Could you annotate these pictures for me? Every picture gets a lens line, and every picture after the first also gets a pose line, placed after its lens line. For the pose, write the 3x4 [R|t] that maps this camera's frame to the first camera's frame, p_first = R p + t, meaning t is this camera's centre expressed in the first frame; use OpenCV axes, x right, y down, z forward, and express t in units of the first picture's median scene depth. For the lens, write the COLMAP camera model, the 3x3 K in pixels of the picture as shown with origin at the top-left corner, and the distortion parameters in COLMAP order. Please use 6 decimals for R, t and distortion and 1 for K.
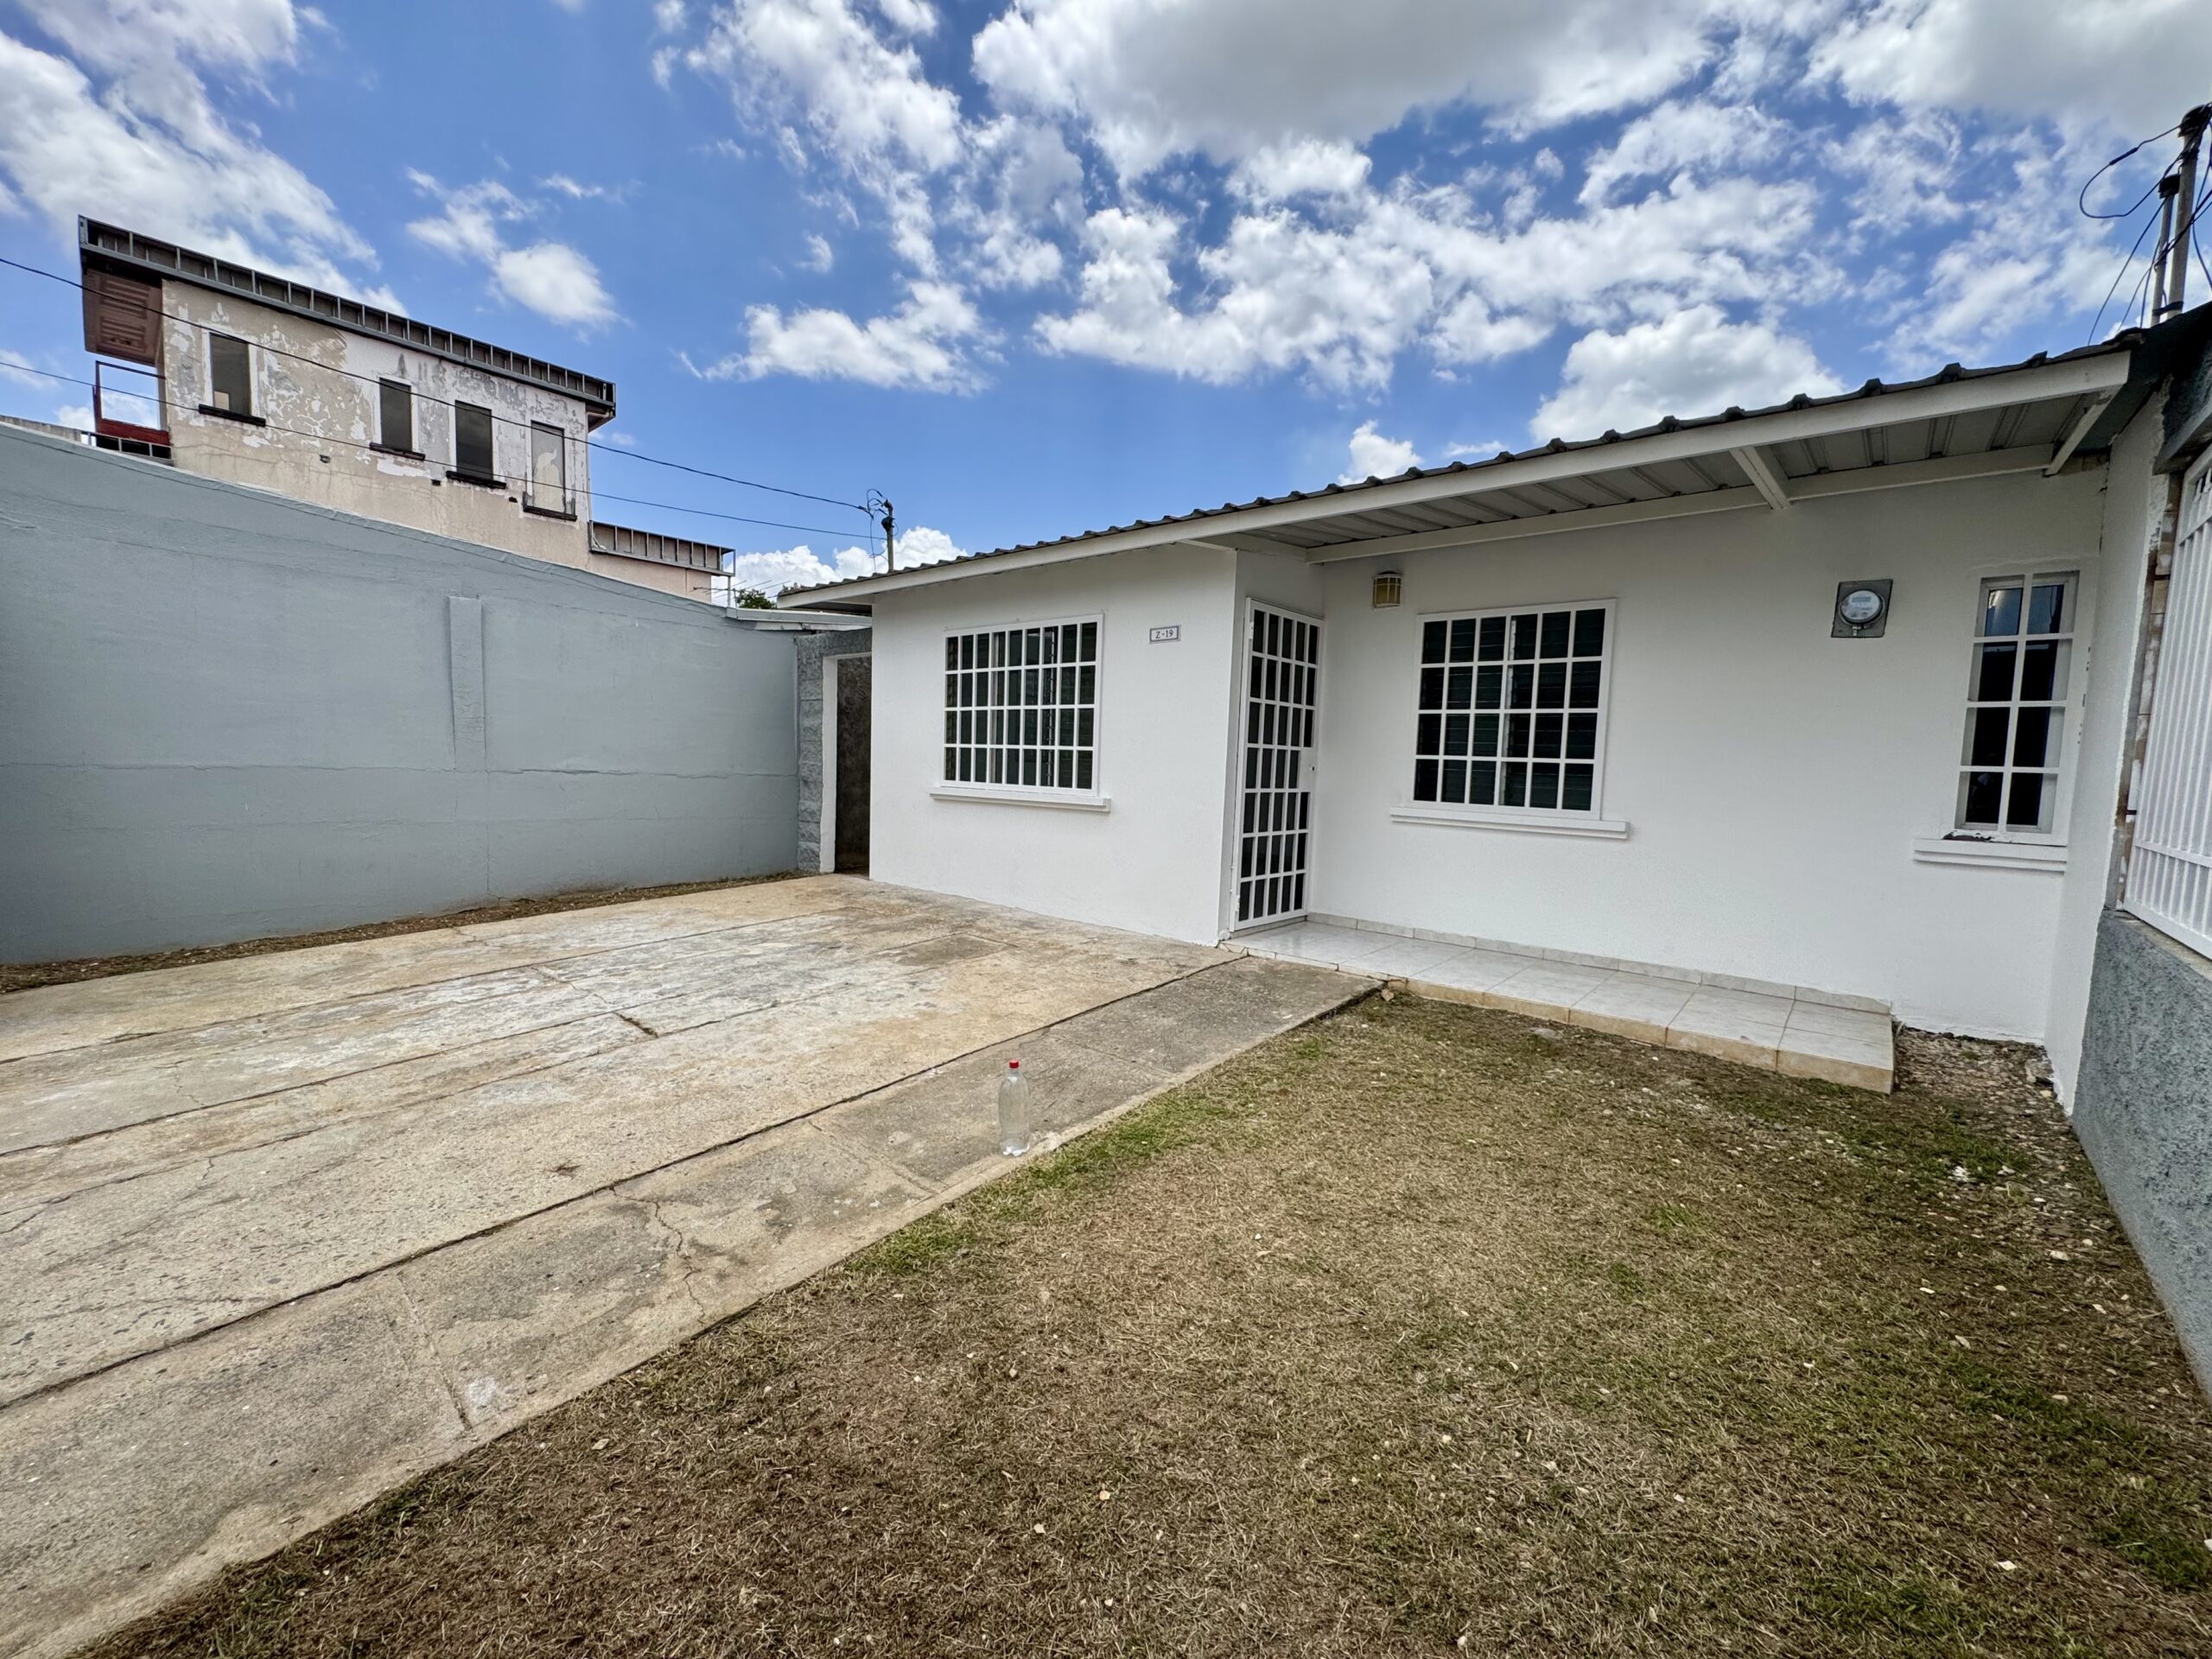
lens RADIAL K [[888.0, 0, 1107.1], [0, 888.0, 826.7], [0, 0, 1]] dist [-0.001902, -0.000094]
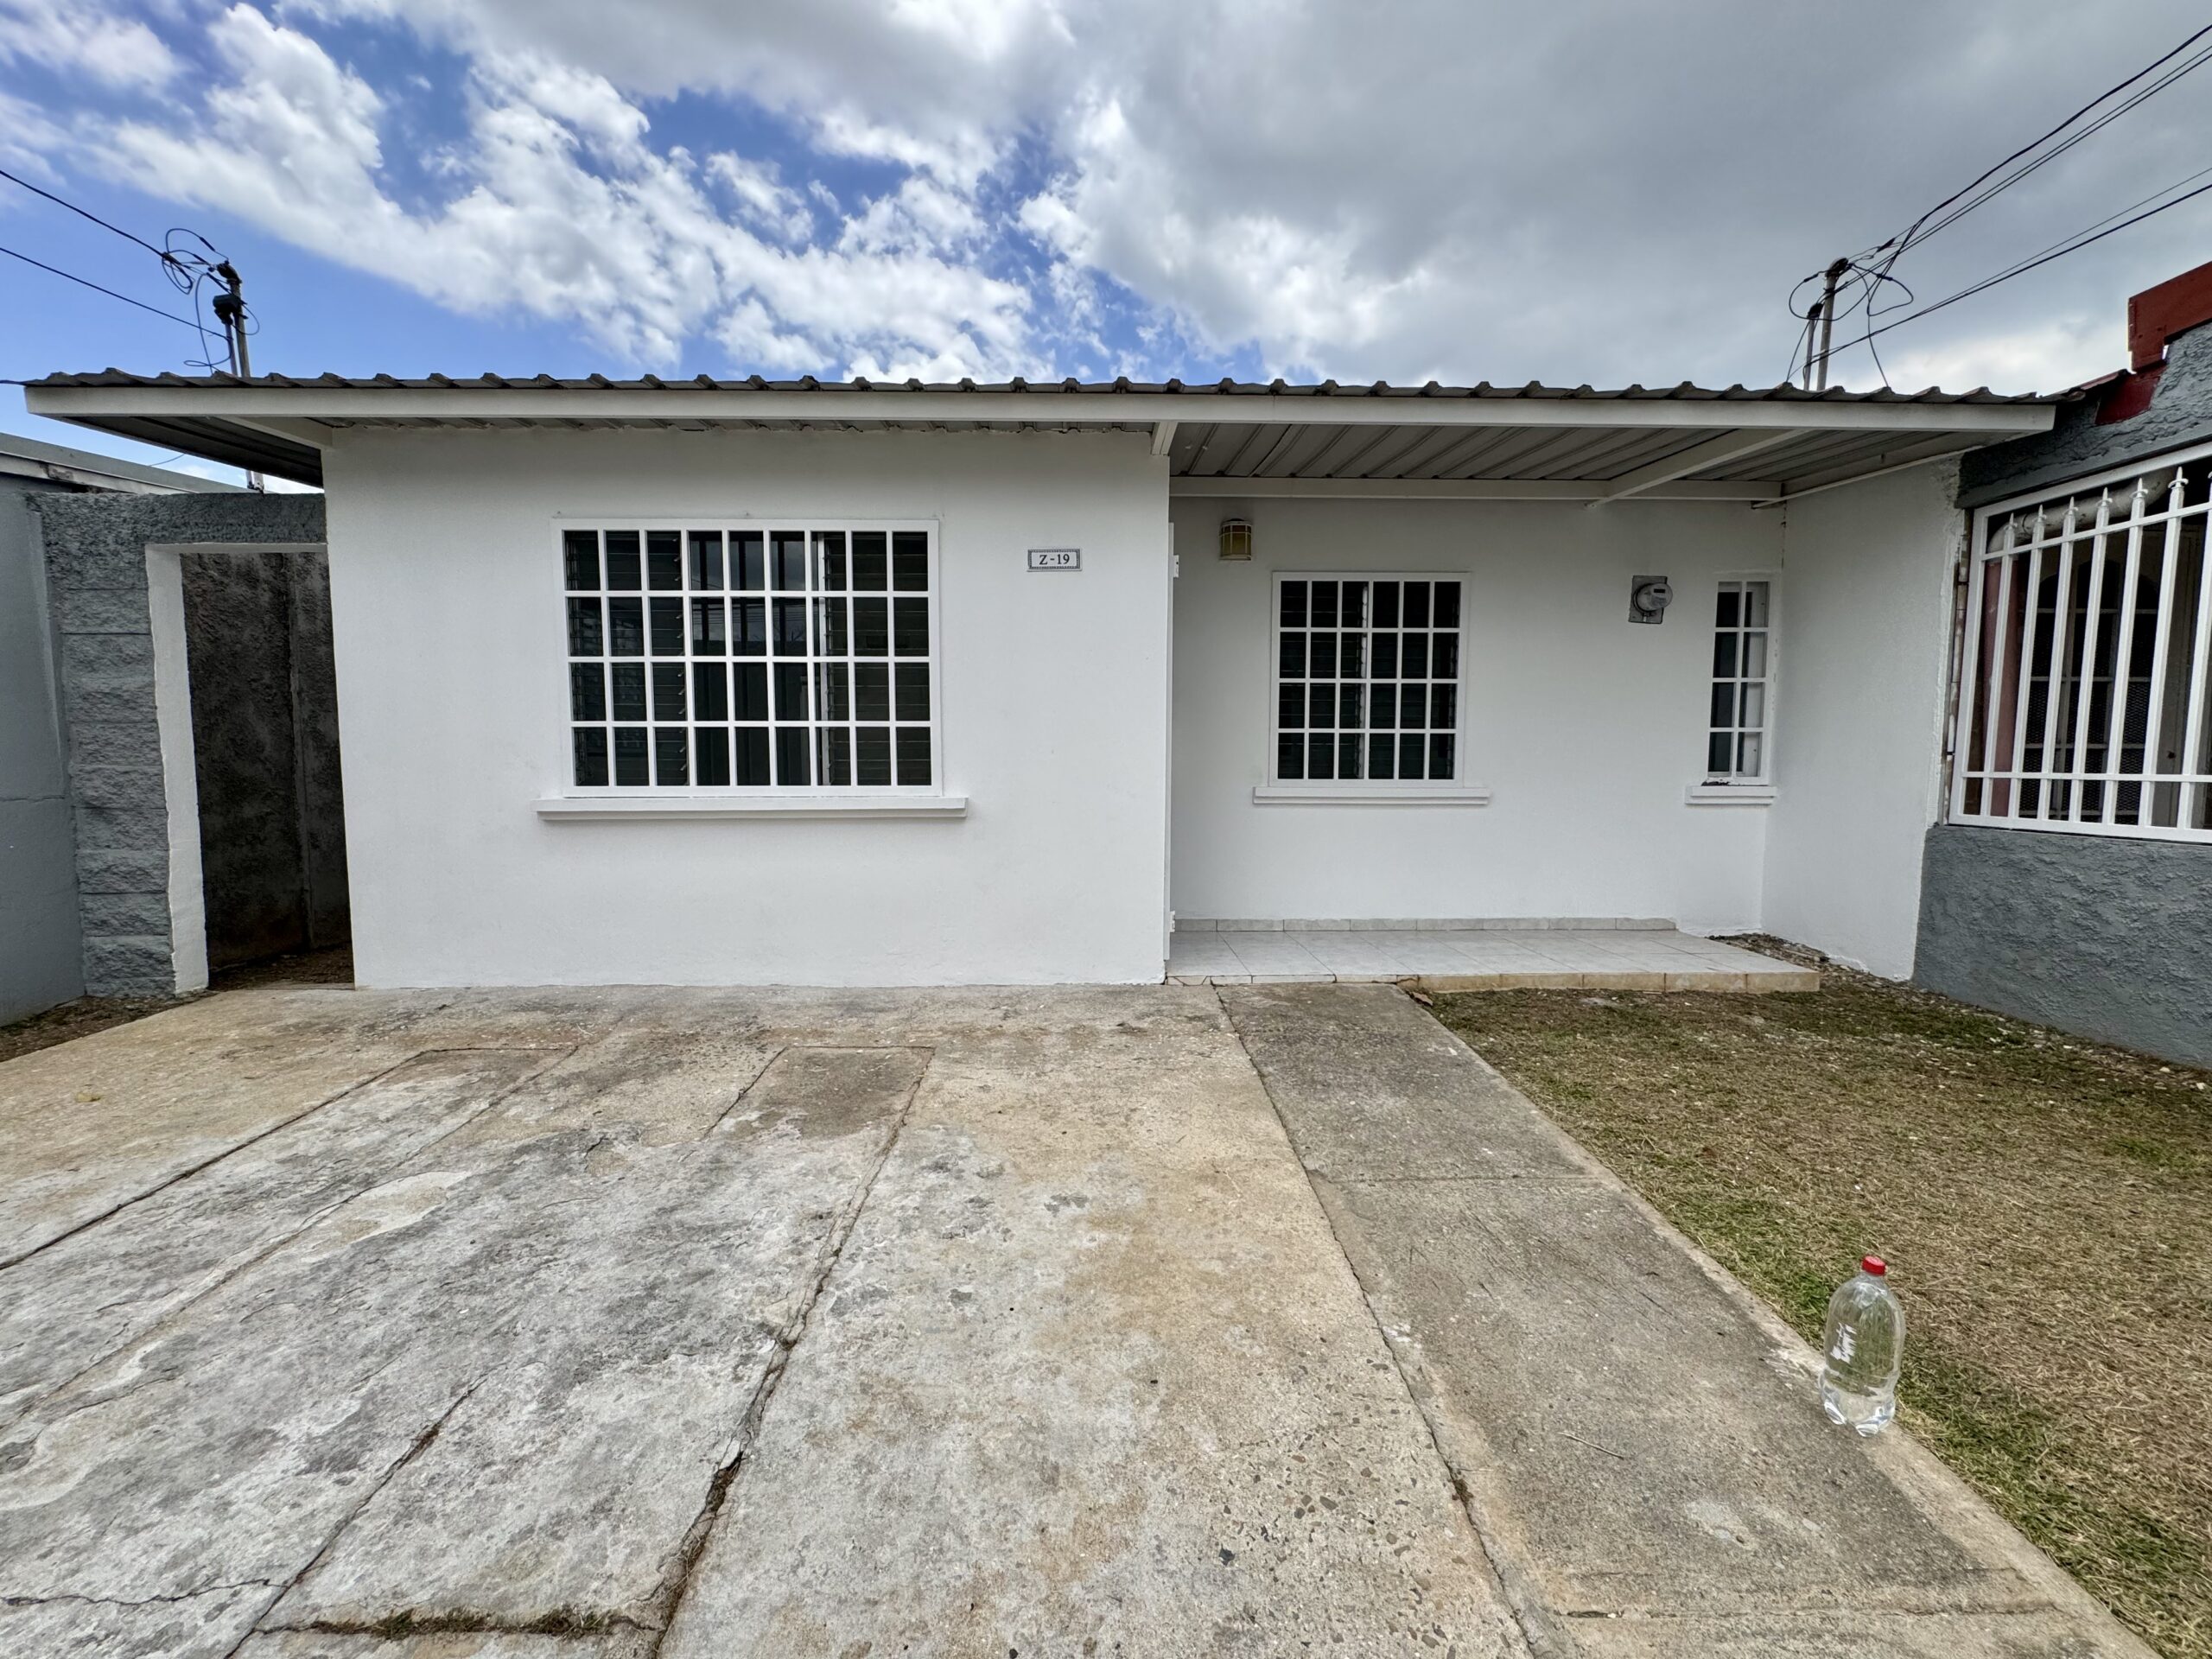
lens RADIAL K [[888.0, 0, 1107.1], [0, 888.0, 826.7], [0, 0, 1]] dist [-0.001902, -0.000094]
pose [[0.738492, -0.080064, 0.669492, -0.430099], [0.075709, 0.996492, 0.035658, -0.029406], [-0.669998, 0.024353, 0.741963, 0.493702]]
